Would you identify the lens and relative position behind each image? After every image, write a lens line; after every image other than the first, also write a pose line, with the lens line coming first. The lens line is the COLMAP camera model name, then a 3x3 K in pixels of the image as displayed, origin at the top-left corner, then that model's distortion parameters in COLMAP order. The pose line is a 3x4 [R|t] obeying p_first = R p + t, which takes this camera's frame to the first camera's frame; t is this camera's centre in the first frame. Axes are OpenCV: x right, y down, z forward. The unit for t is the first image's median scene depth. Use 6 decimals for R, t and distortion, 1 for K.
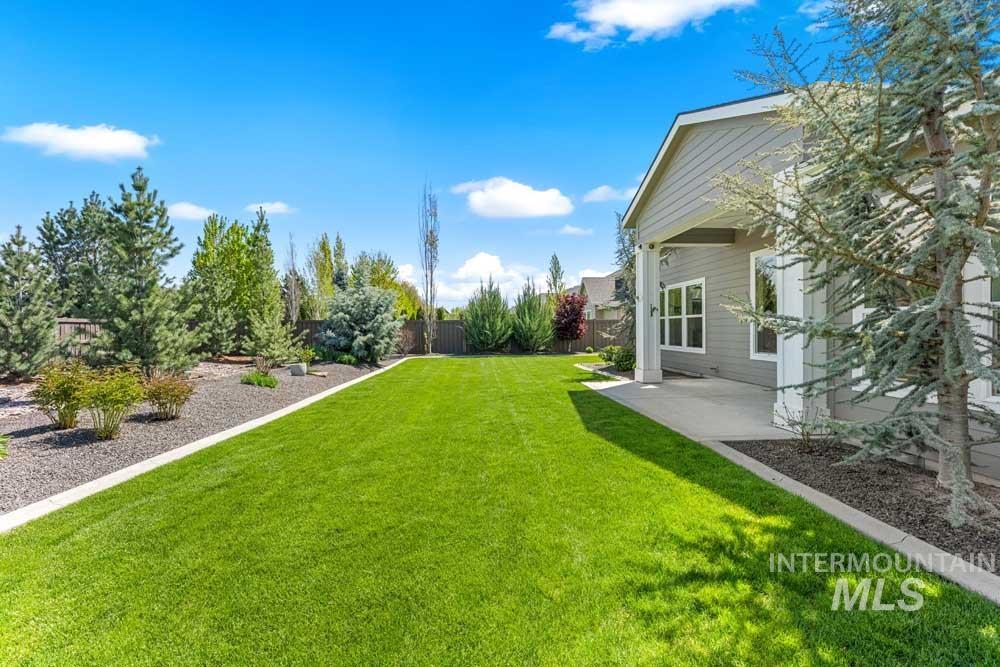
lens RADIAL K [[401.1, 0, 499.1], [0, 401.1, 325.7], [0, 0, 1]] dist [0.000075, 0.000393]
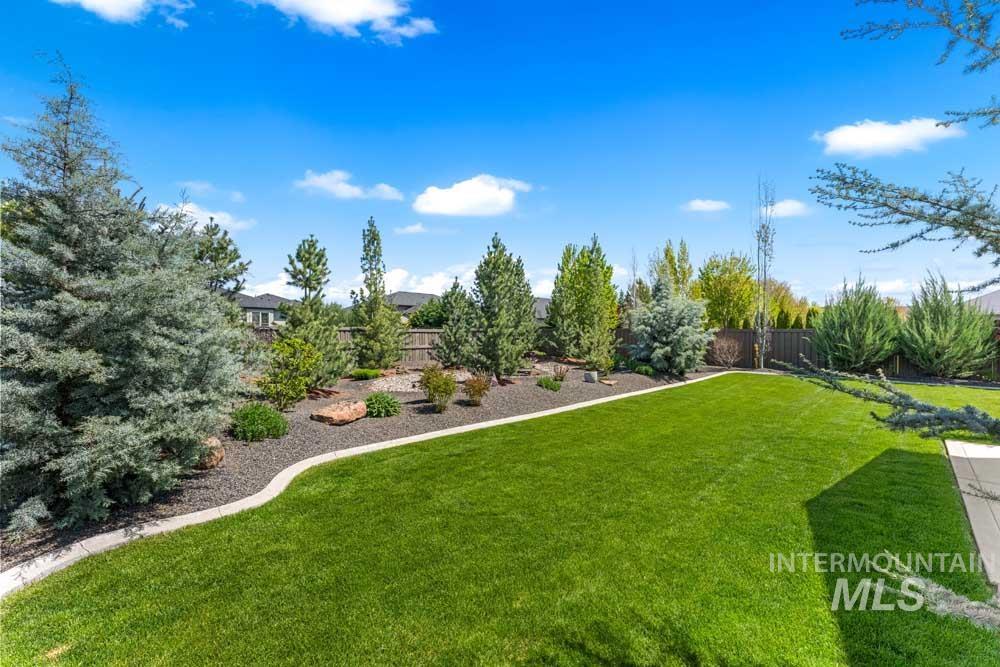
lens RADIAL K [[401.1, 0, 499.1], [0, 401.1, 325.7], [0, 0, 1]] dist [0.000075, 0.000393]
pose [[0.649418, 0.000936, -0.760431, 0.160765], [-0.002208, 0.999997, -0.000656, -0.029037], [0.760428, 0.002105, 0.649419, 0.022041]]
